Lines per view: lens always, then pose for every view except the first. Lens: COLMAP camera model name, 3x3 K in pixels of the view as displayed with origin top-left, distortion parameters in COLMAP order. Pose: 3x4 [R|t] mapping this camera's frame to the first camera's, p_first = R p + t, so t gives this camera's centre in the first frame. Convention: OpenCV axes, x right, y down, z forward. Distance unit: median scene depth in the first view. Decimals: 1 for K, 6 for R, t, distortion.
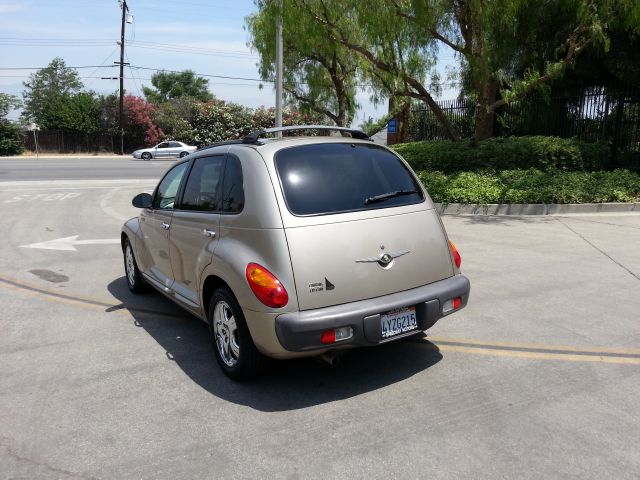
lens RADIAL K [[520.0, 0, 320.2], [0, 520.0, 239.2], [0, 0, 1]] dist [0.061122, -0.105778]
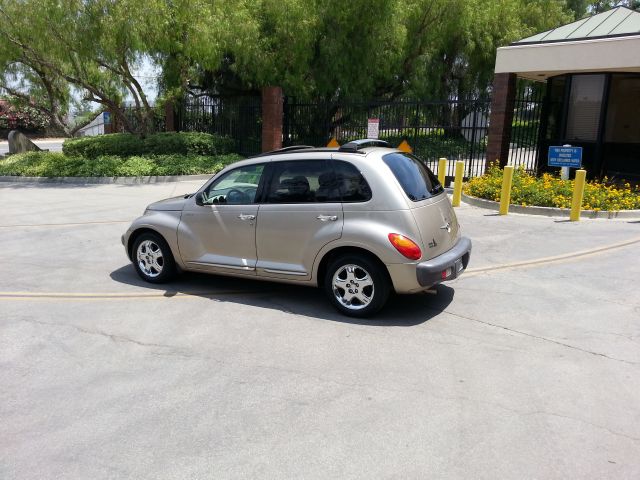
lens RADIAL K [[520.0, 0, 325.9], [0, 520.0, 234.4], [0, 0, 1]] dist [0.061122, -0.105778]
pose [[0.903054, -0.077083, 0.422555, 0.122744], [0.068844, 0.997022, 0.034750, 0.079240], [-0.423975, -0.002291, 0.905671, -0.583957]]
